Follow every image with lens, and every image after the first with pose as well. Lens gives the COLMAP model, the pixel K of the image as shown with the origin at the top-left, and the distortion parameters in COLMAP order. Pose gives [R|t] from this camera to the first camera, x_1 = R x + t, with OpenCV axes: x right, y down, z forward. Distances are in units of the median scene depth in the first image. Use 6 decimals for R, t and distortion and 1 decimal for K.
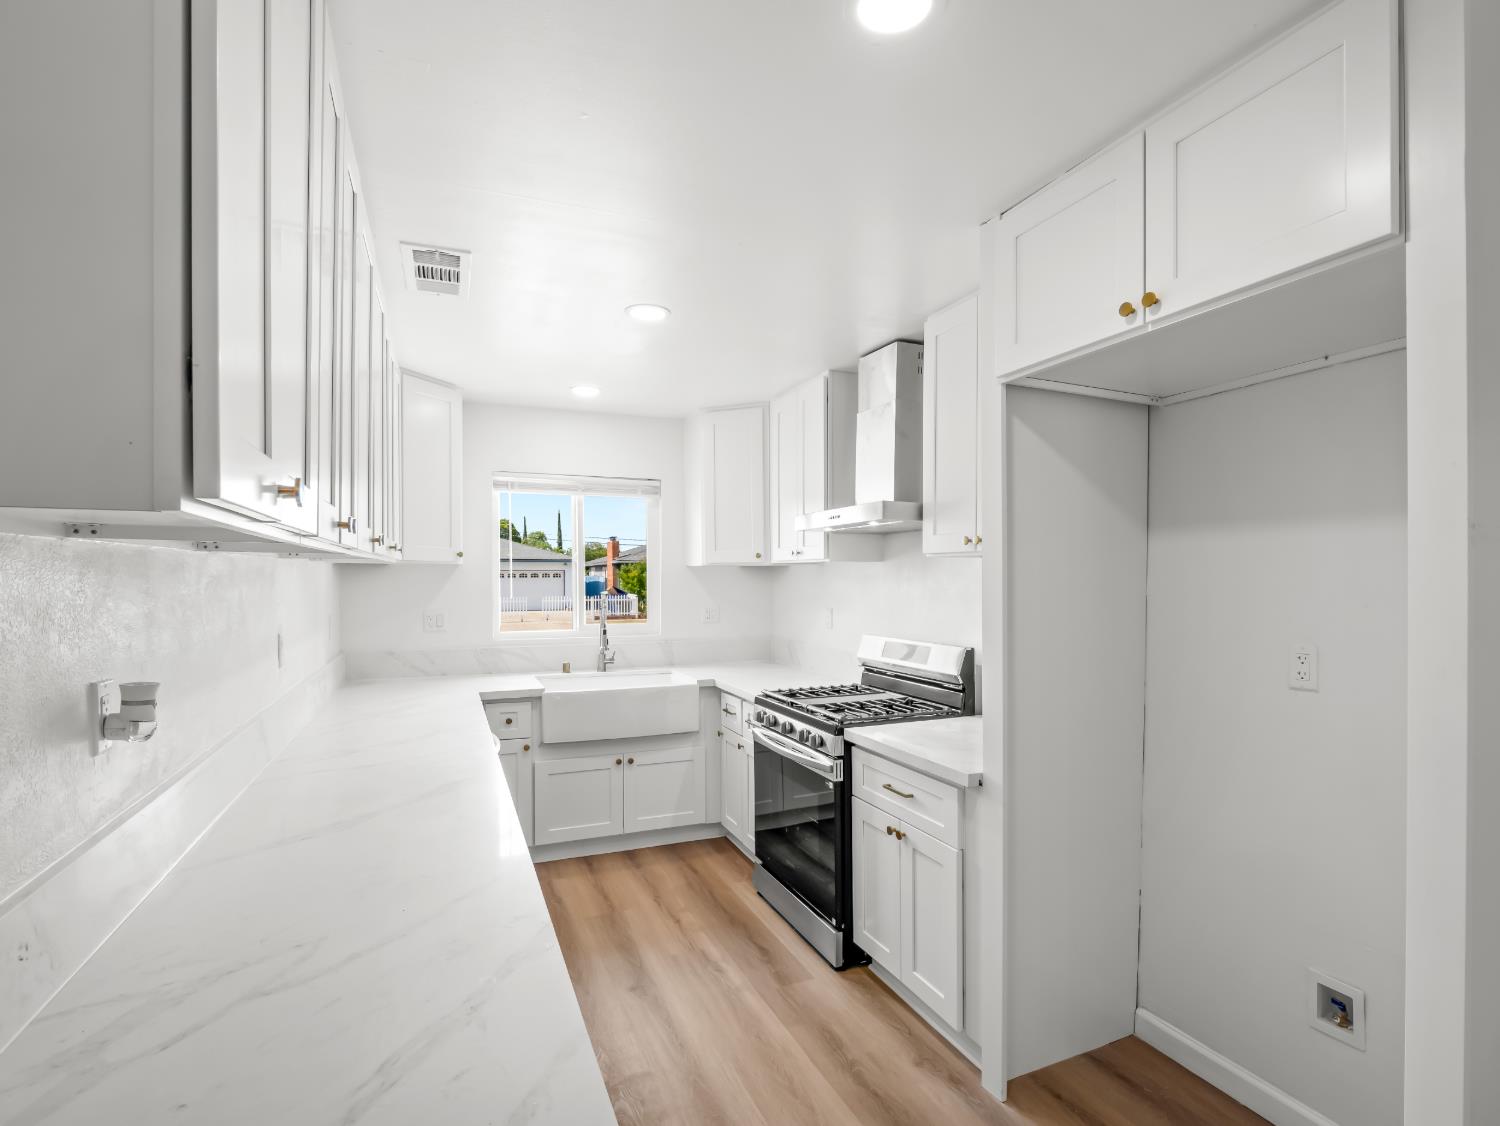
lens RADIAL K [[722.3, 0, 746.1], [0, 722.3, 578.2], [0, 0, 1]] dist [-0.014373, -0.002254]
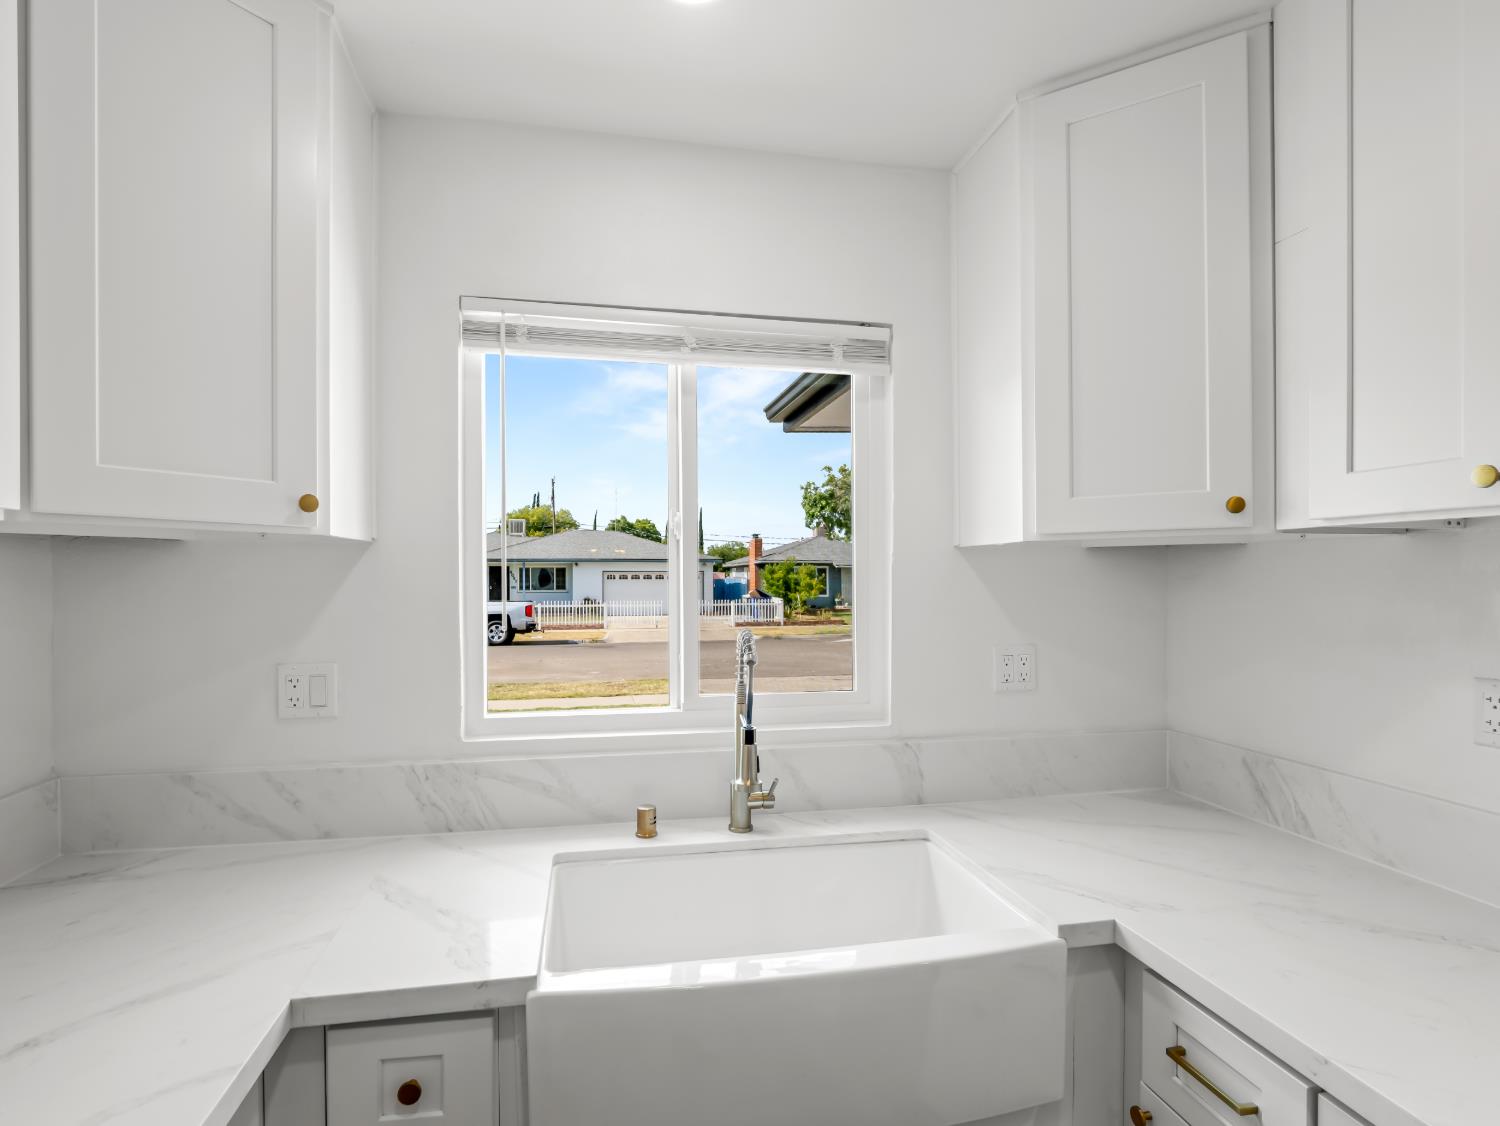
lens RADIAL K [[774.1, 0, 749.1], [0, 774.1, 570.2], [0, 0, 1]] dist [-0.001304, -0.000136]
pose [[0.981971, -0.001718, -0.189024, -0.119971], [-0.000597, 0.999925, -0.012192, 0.001040], [0.189031, 0.012085, 0.981897, 0.604974]]
